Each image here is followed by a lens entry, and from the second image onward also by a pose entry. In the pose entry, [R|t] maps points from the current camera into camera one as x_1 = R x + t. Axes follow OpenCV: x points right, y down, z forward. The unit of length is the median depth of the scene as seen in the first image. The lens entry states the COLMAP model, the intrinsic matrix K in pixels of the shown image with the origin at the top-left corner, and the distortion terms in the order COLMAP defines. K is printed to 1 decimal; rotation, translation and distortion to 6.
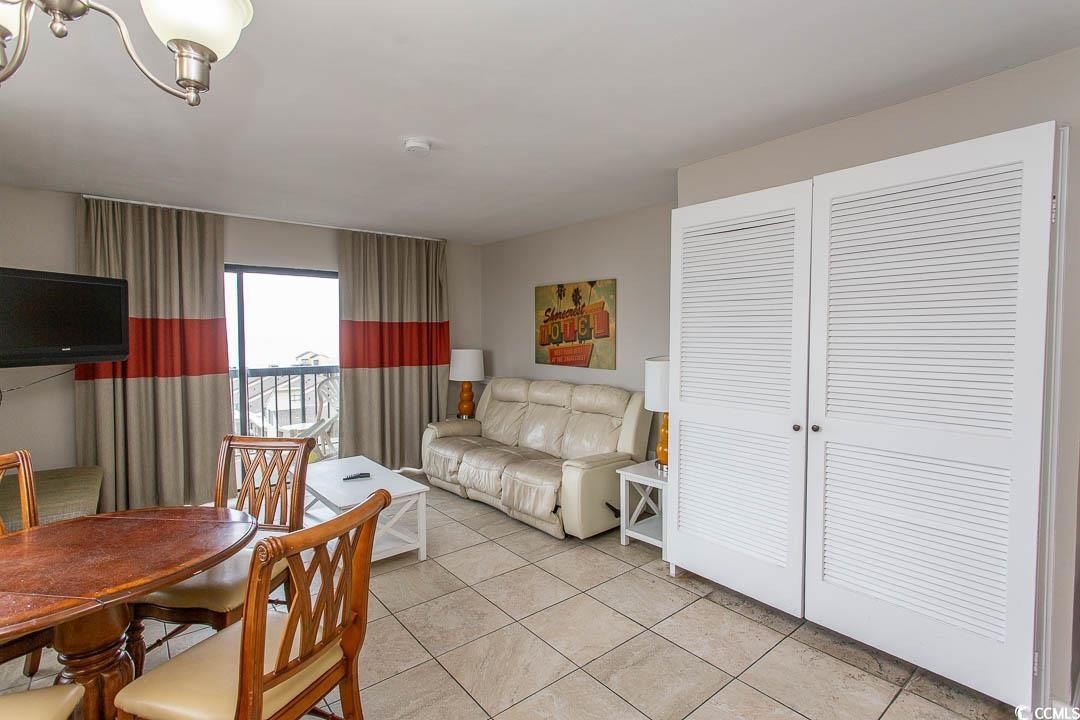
lens RADIAL K [[514.8, 0, 538.7], [0, 514.8, 354.1], [0, 0, 1]] dist [0.019672, 0.000008]
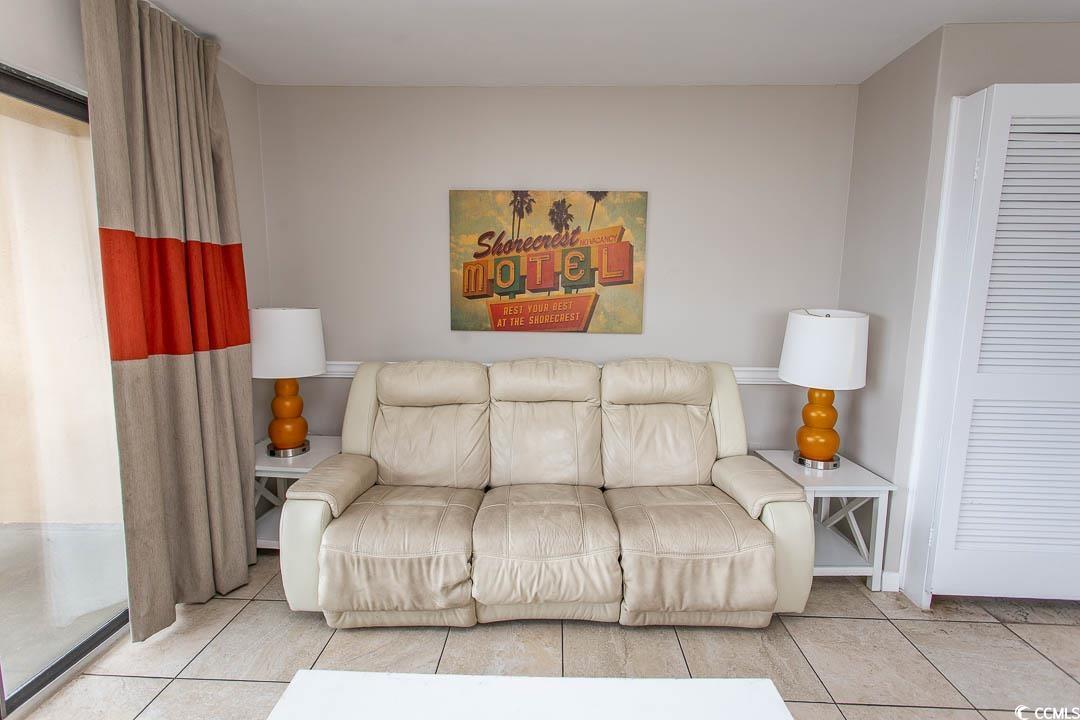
lens RADIAL K [[514.8, 0, 538.7], [0, 514.8, 354.1], [0, 0, 1]] dist [0.019672, 0.000008]
pose [[0.653591, -0.085525, 0.752000, -0.405928], [0.022776, 0.995367, 0.093407, -0.007242], [-0.756505, -0.043922, 0.652511, 0.619018]]
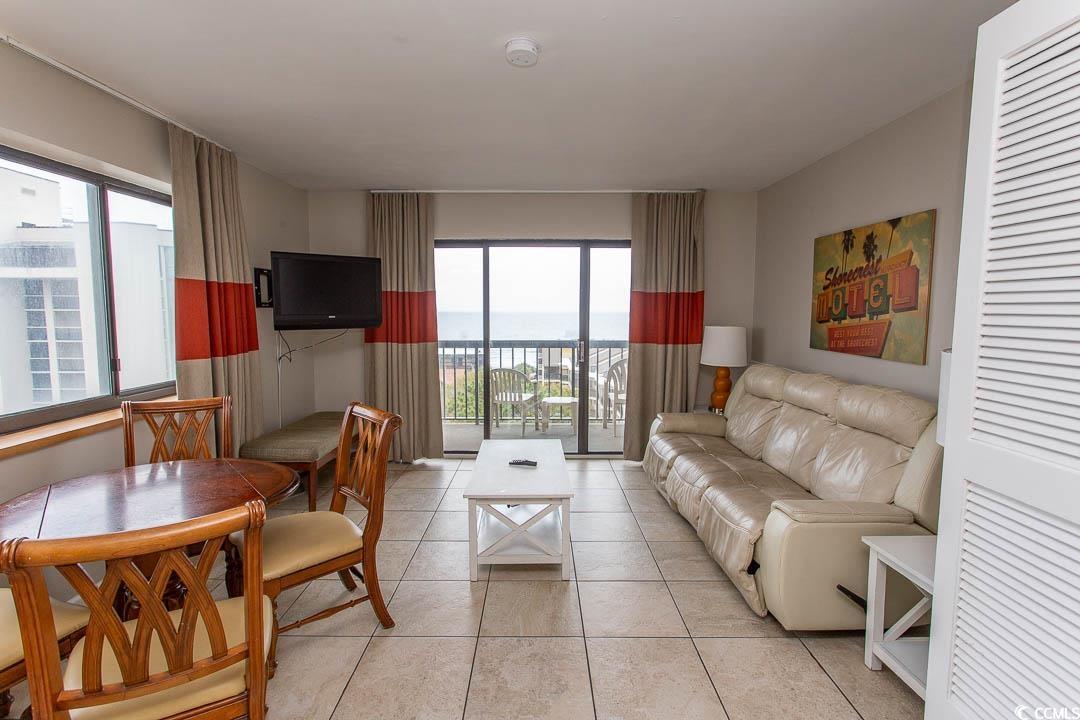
lens RADIAL K [[514.8, 0, 538.7], [0, 514.8, 354.1], [0, 0, 1]] dist [0.019672, 0.000008]
pose [[0.777184, 0.056108, -0.626767, 0.165276], [-0.027484, 0.998093, 0.055269, -0.002828], [0.628673, -0.025728, 0.777244, 0.235805]]
